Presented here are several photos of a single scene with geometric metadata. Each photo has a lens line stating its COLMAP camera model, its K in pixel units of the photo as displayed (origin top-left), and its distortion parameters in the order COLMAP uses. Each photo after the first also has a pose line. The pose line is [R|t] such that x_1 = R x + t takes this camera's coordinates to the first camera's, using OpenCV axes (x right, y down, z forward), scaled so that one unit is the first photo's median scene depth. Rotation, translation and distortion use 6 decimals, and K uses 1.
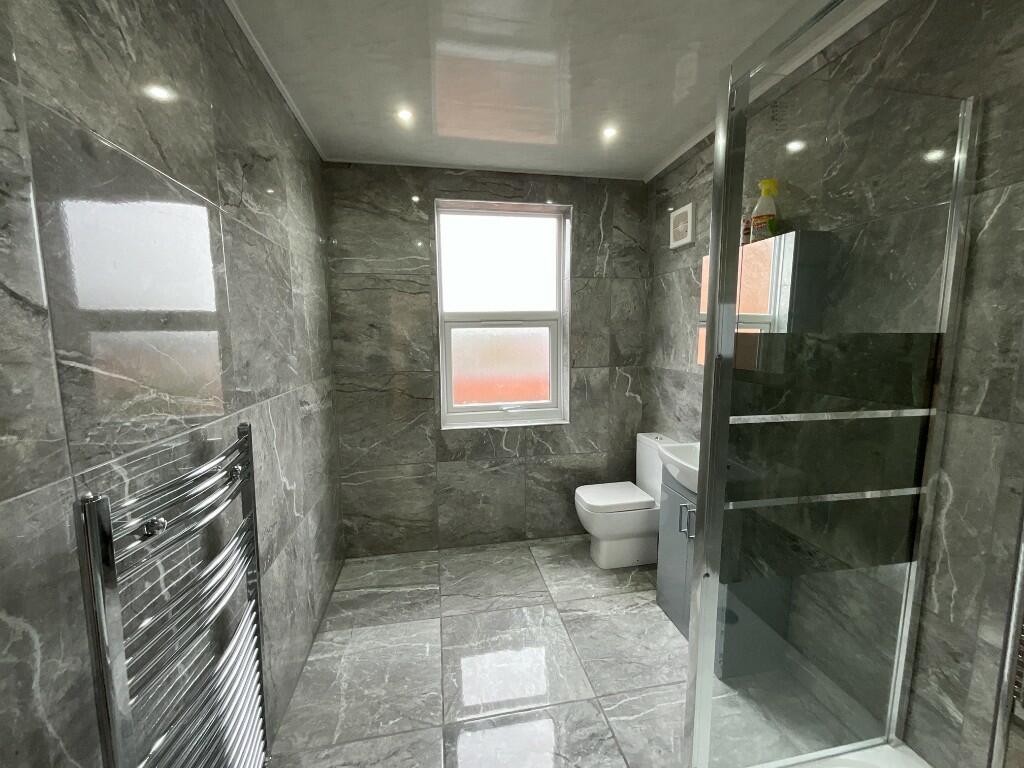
lens RADIAL K [[411.6, 0, 510.5], [0, 411.6, 383.4], [0, 0, 1]] dist [0.010855, 0.000235]
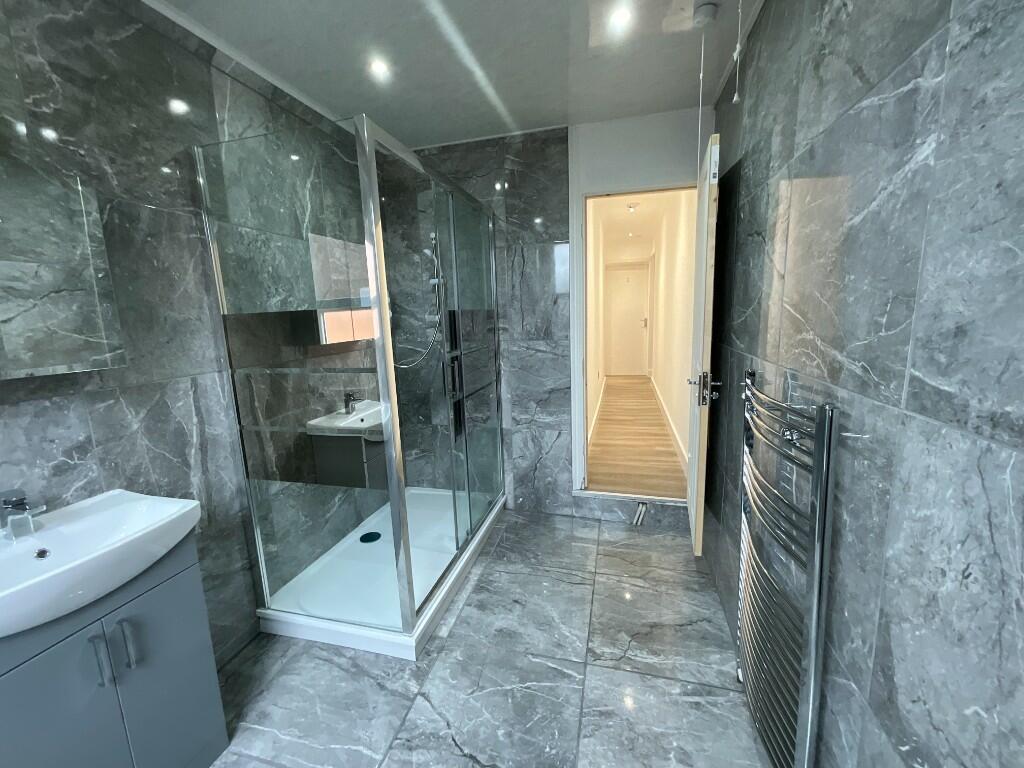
lens RADIAL K [[411.6, 0, 513.7], [0, 411.6, 380.1], [0, 0, 1]] dist [0.010855, 0.000235]
pose [[-0.907208, -0.028526, 0.419715, -0.399701], [0.091289, 0.960575, 0.262606, -0.160620], [-0.410659, 0.276554, -0.868837, 1.628180]]
